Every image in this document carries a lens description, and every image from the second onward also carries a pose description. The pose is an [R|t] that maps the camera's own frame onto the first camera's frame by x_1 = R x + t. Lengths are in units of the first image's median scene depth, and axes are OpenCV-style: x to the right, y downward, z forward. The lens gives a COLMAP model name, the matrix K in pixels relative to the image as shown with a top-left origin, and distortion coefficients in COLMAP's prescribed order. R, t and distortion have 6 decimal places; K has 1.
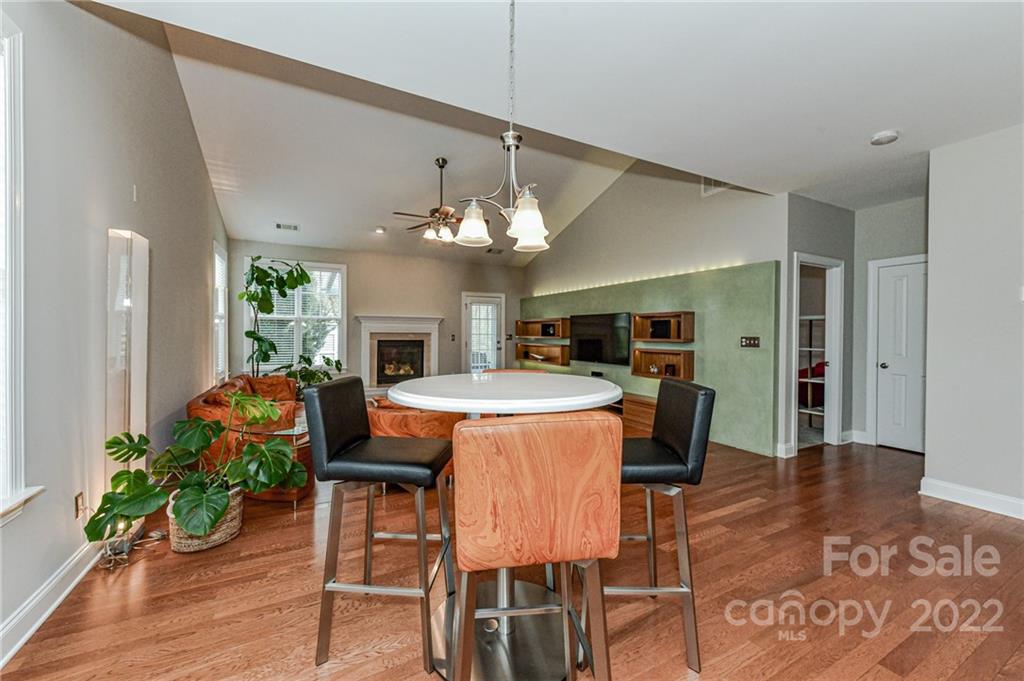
lens RADIAL K [[405.6, 0, 512.1], [0, 405.6, 337.3], [0, 0, 1]] dist [0.003602, -0.000488]
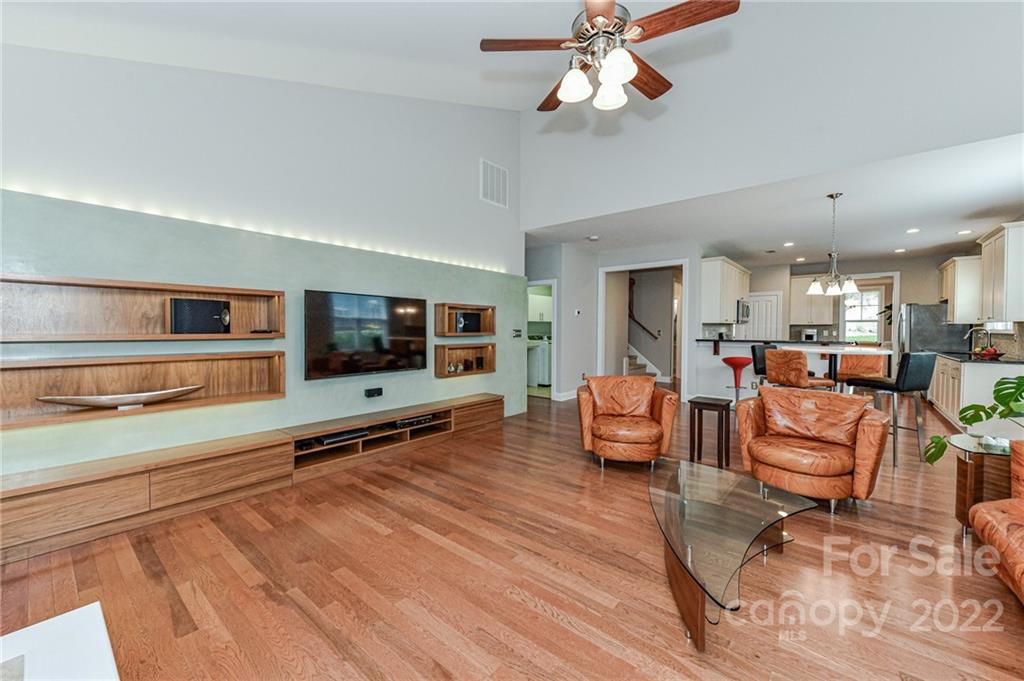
lens RADIAL K [[405.6, 0, 506.3], [0, 405.6, 339.1], [0, 0, 1]] dist [0.003602, -0.000488]
pose [[-0.388340, -0.029367, 0.921048, -0.408286], [0.001982, 0.999463, 0.032703, -0.009104], [-0.921514, 0.014525, -0.388073, 0.989228]]
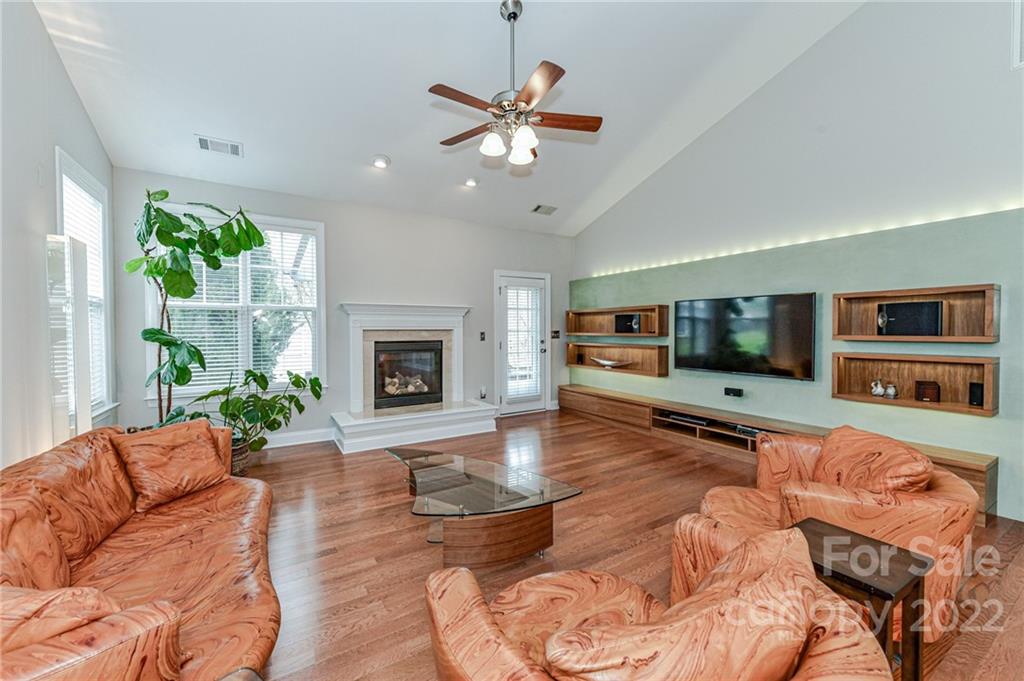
lens RADIAL K [[405.6, 0, 508.4], [0, 405.6, 336.8], [0, 0, 1]] dist [0.003602, -0.000488]
pose [[0.997987, -0.010537, 0.062541, -0.171080], [0.009970, 0.999906, 0.009369, -0.004790], [-0.062634, -0.008727, 0.997998, 0.366467]]
